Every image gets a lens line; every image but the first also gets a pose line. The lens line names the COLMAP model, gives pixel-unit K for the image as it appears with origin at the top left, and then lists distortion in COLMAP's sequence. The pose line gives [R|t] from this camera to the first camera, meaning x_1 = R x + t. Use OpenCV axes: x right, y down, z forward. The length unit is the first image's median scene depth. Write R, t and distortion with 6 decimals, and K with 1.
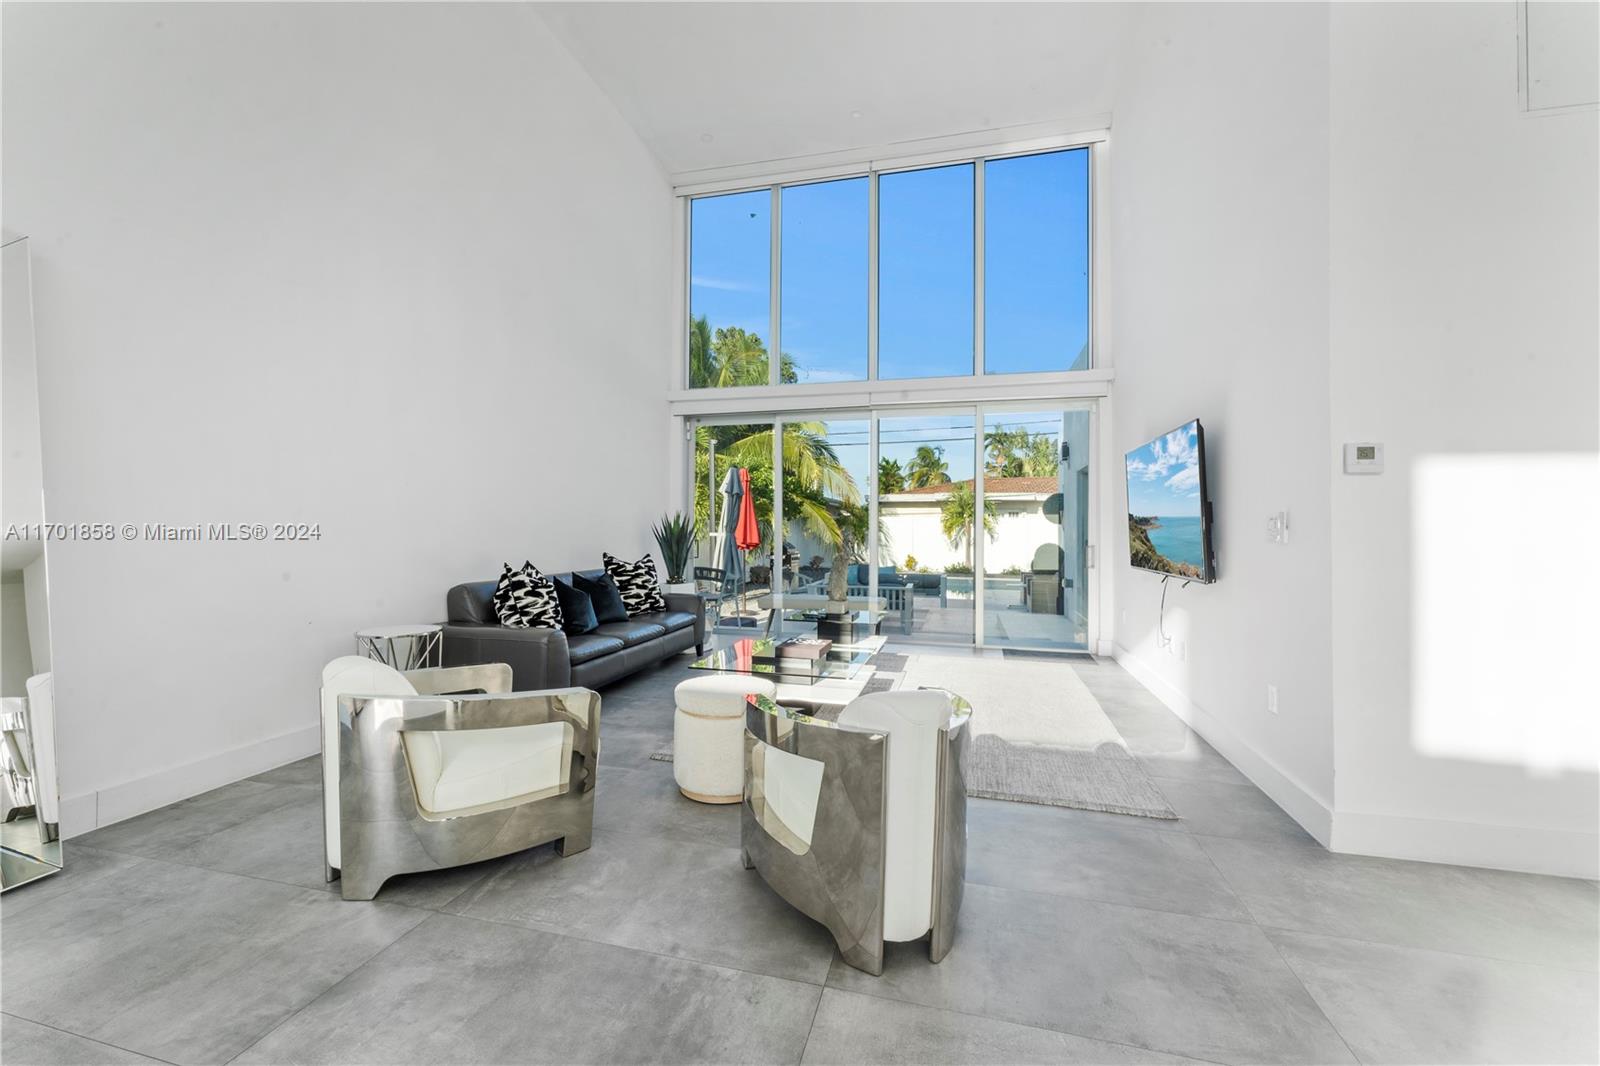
lens RADIAL K [[638.1, 0, 800.7], [0, 638.1, 527.5], [0, 0, 1]] dist [0.001427, 0.000169]
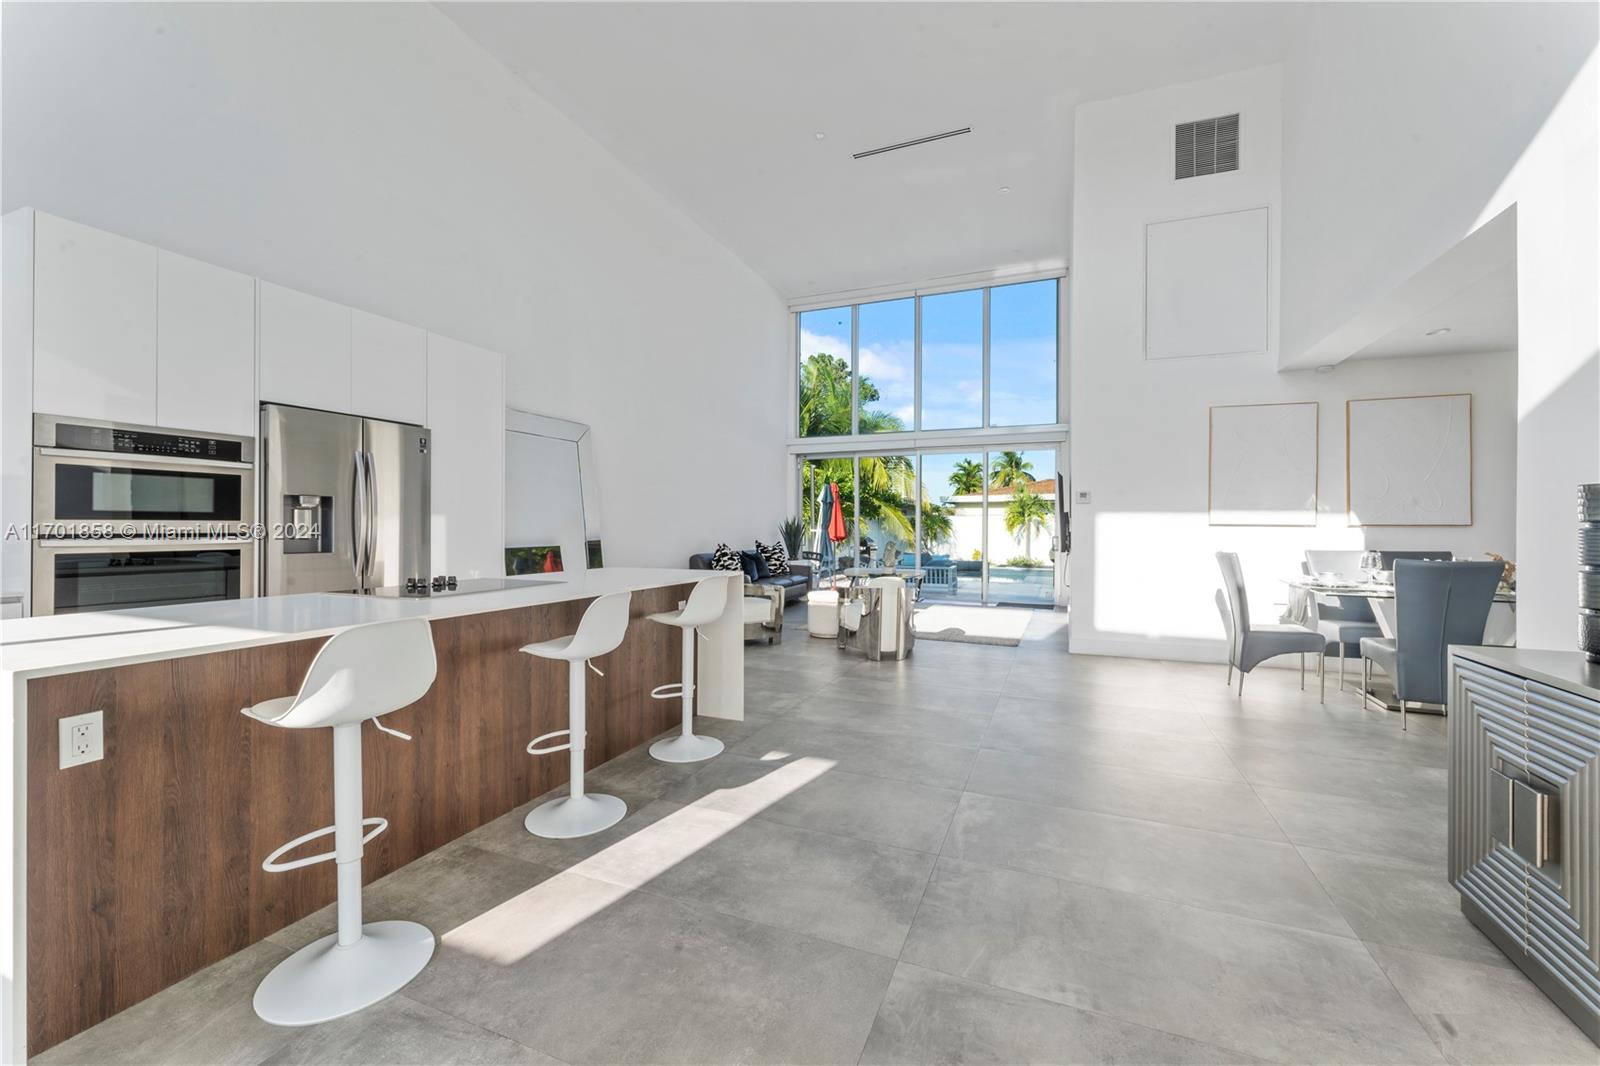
lens RADIAL K [[638.1, 0, 800.7], [0, 638.1, 527.5], [0, 0, 1]] dist [0.001427, 0.000169]
pose [[0.990566, -0.002599, -0.137015, 0.055047], [0.002942, 0.999993, 0.002307, 0.000582], [0.137008, -0.002688, 0.990566, -0.730809]]
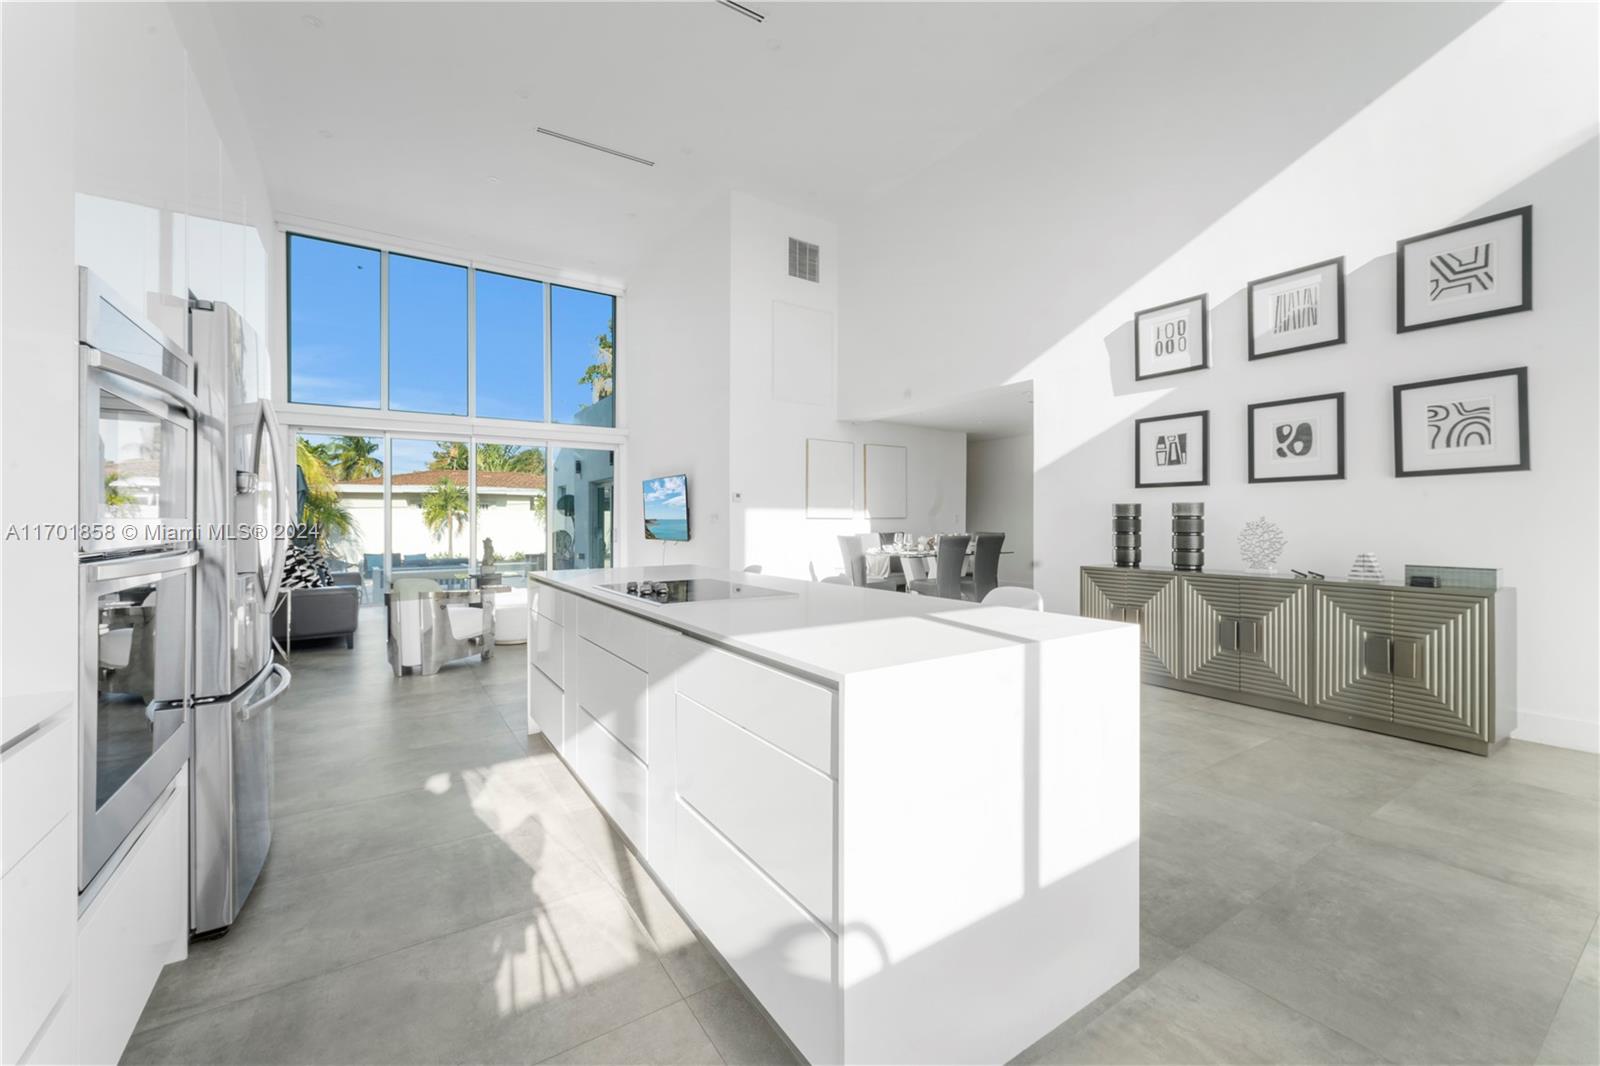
lens RADIAL K [[650.4, 0, 810.9], [0, 650.4, 516.6], [0, 0, 1]] dist [-0.000484, 0.000057]
pose [[0.661918, -0.005228, 0.749558, -0.590809], [0.007406, 0.999972, 0.000435, -0.003649], [-0.749540, 0.005263, 0.661938, -0.642295]]
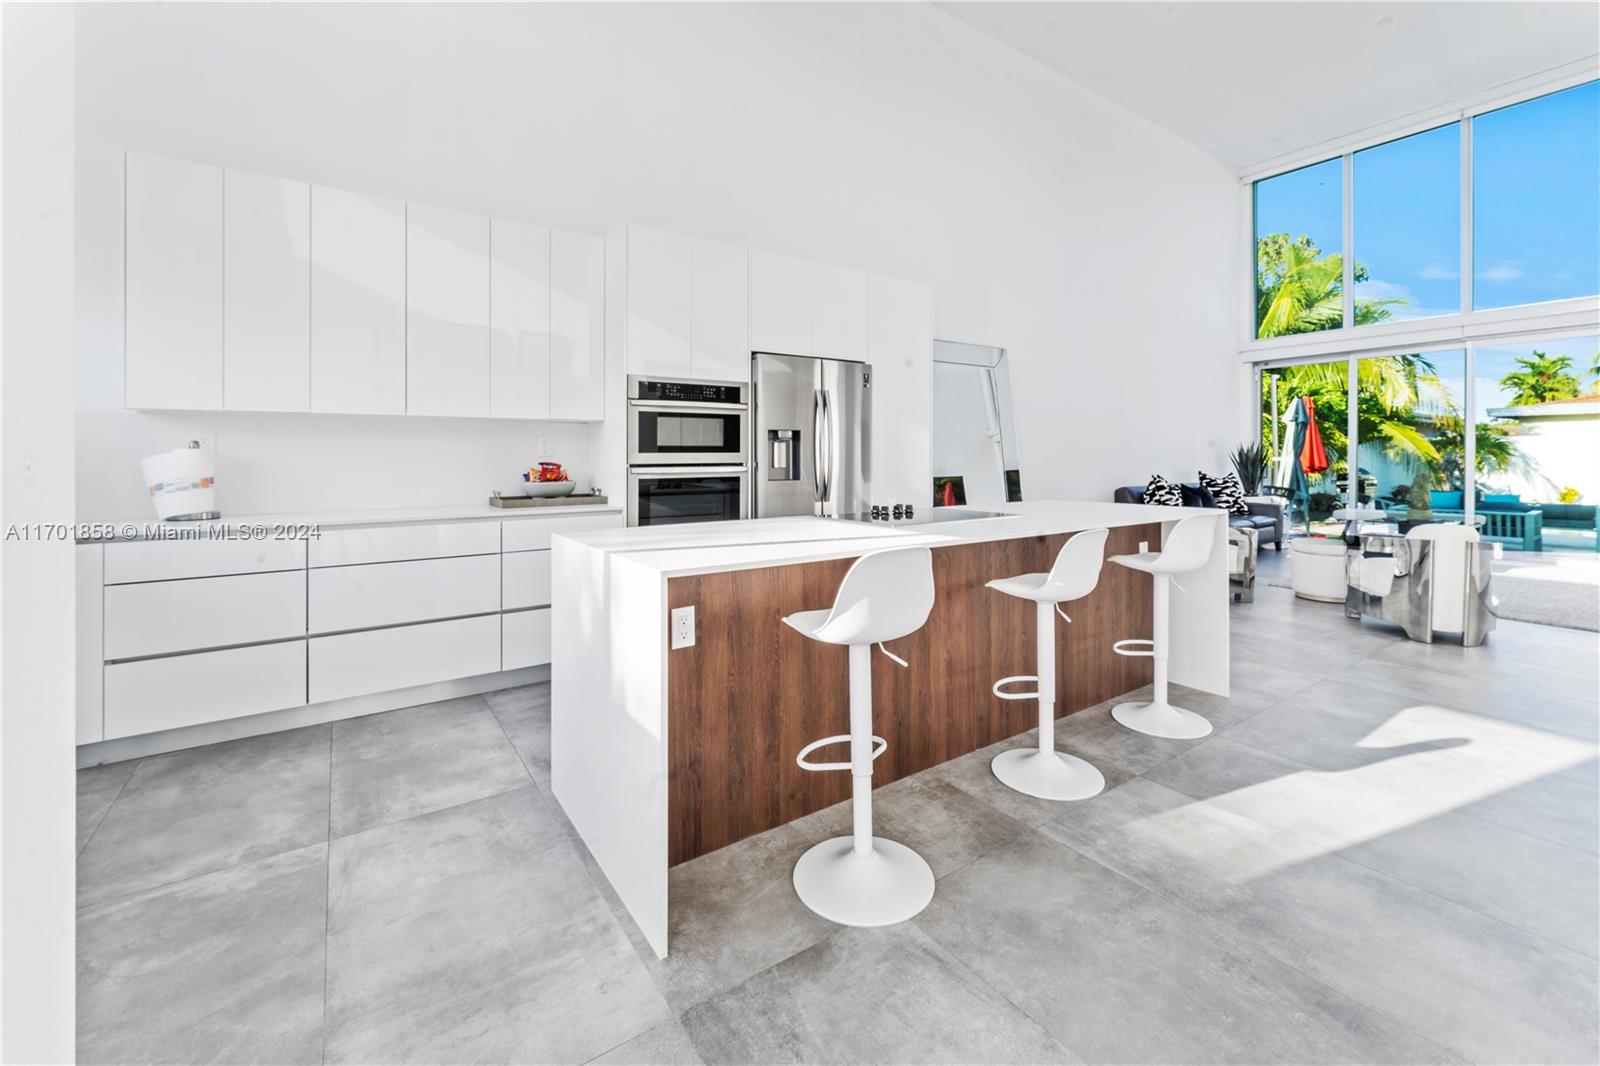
lens RADIAL K [[665.0, 0, 803.9], [0, 665.0, 456.9], [0, 0, 1]] dist [0.002731, 0.000284]
pose [[0.758955, -0.009949, -0.651067, -0.006342], [0.011038, 0.999936, -0.002413, 0.001391], [0.651050, -0.005355, 0.759016, -0.729325]]
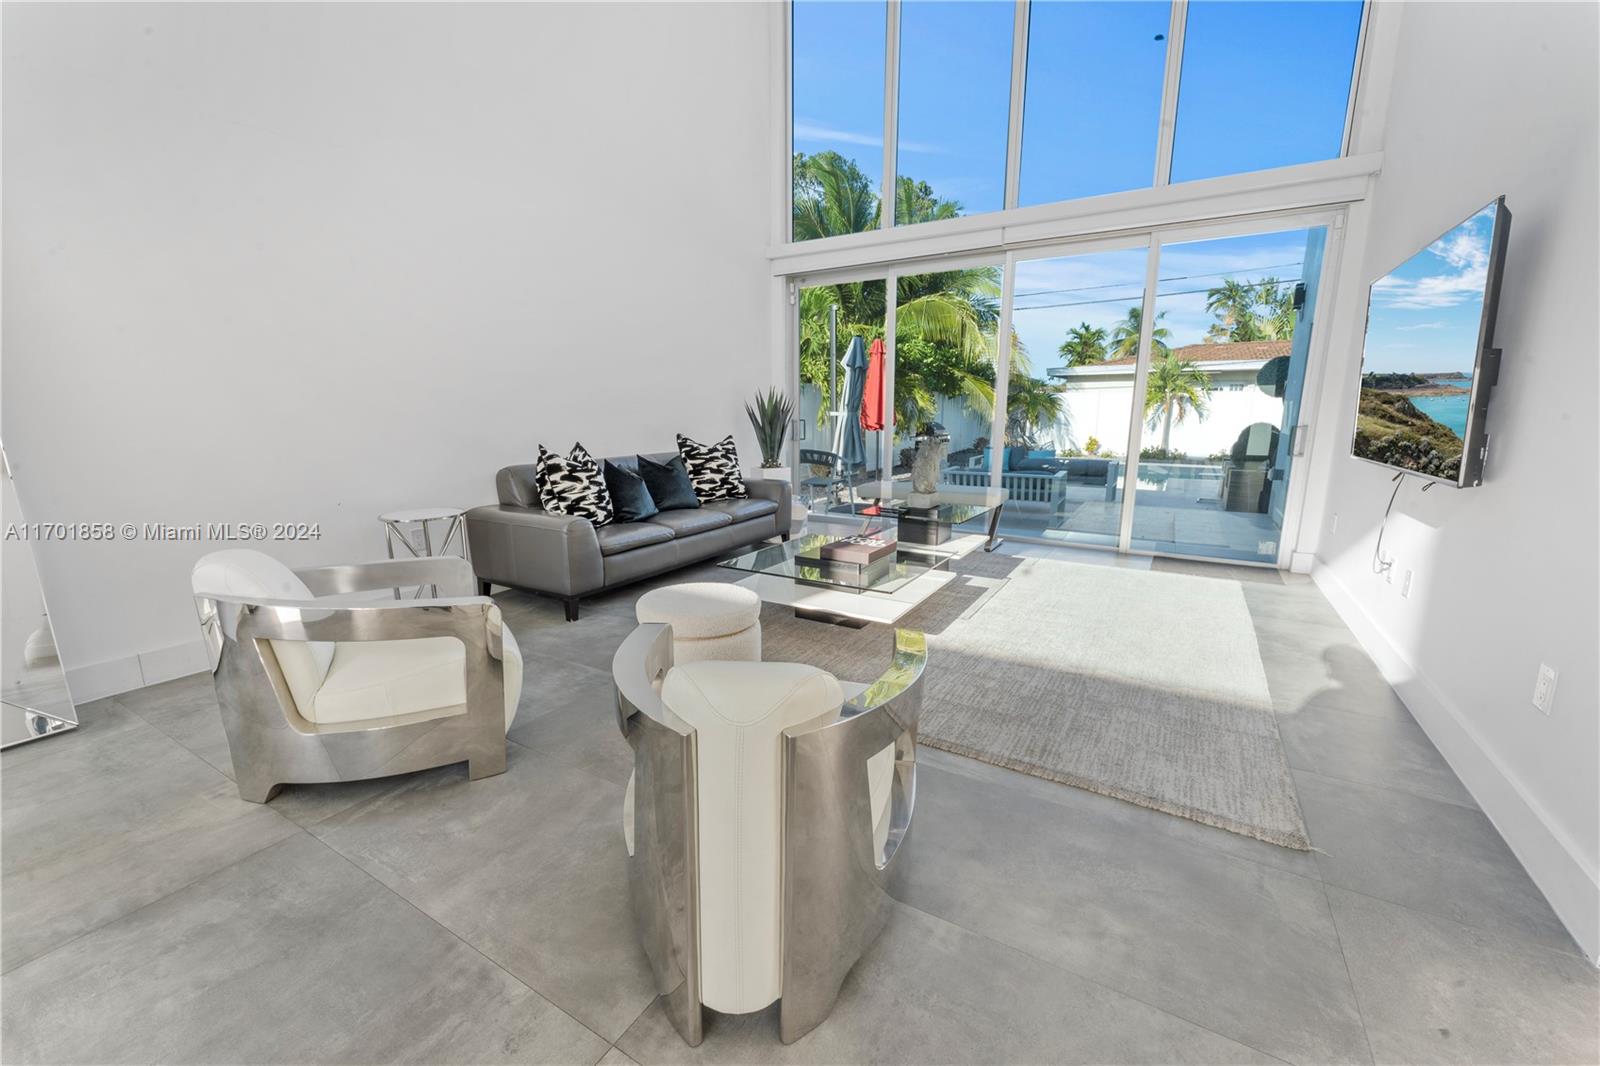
lens RADIAL K [[633.1, 0, 802.3], [0, 633.1, 541.4], [0, 0, 1]] dist [0.001277, -0.000015]
pose [[0.960793, 0.048776, -0.272944, 0.126238], [0.008639, 0.978661, 0.205301, 0.005280], [0.277133, -0.199610, 0.939869, 0.154375]]
